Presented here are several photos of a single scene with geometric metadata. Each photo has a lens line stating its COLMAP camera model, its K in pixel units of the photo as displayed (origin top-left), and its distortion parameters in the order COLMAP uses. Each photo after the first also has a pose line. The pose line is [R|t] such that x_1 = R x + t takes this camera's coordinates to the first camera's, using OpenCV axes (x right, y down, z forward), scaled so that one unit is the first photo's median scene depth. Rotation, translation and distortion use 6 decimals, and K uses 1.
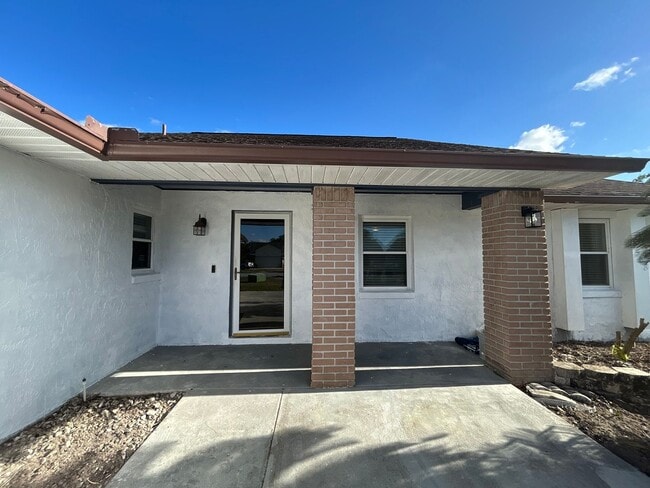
lens RADIAL K [[271.0, 0, 327.1], [0, 271.0, 242.7], [0, 0, 1]] dist [-0.004194, 0.001537]
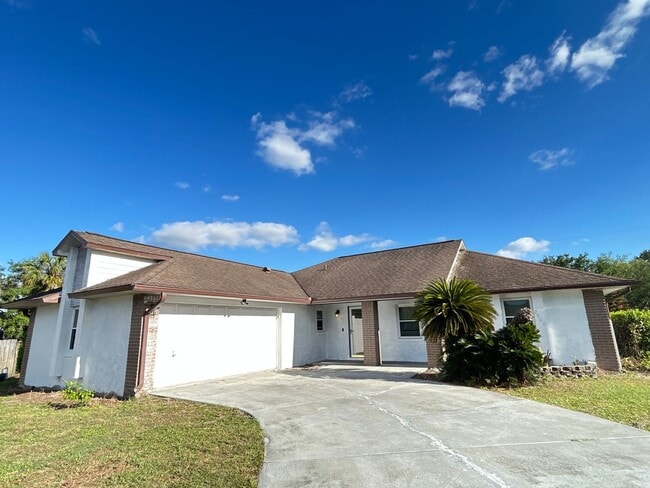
lens RADIAL K [[336.9, 0, 326.2], [0, 336.9, 243.4], [0, 0, 1]] dist [0.001756, -0.001080]
pose [[0.827592, -0.158642, -0.538446, 1.803946], [0.063457, 0.979525, -0.191063, -0.148433], [0.557731, 0.123954, 0.820714, -2.524025]]
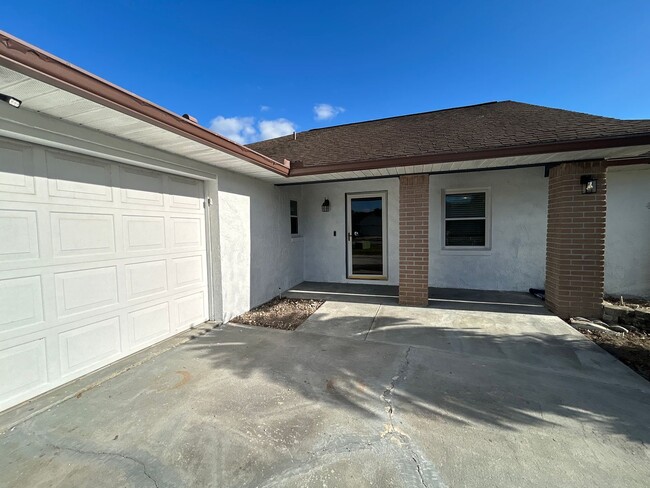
lens RADIAL K [[271.0, 0, 320.2], [0, 271.0, 244.5], [0, 0, 1]] dist [-0.004194, 0.001537]
pose [[0.920799, 0.001550, -0.390035, 0.127634], [0.044432, 0.993065, 0.108843, -0.014358], [0.387499, -0.117553, 0.914345, -0.565516]]
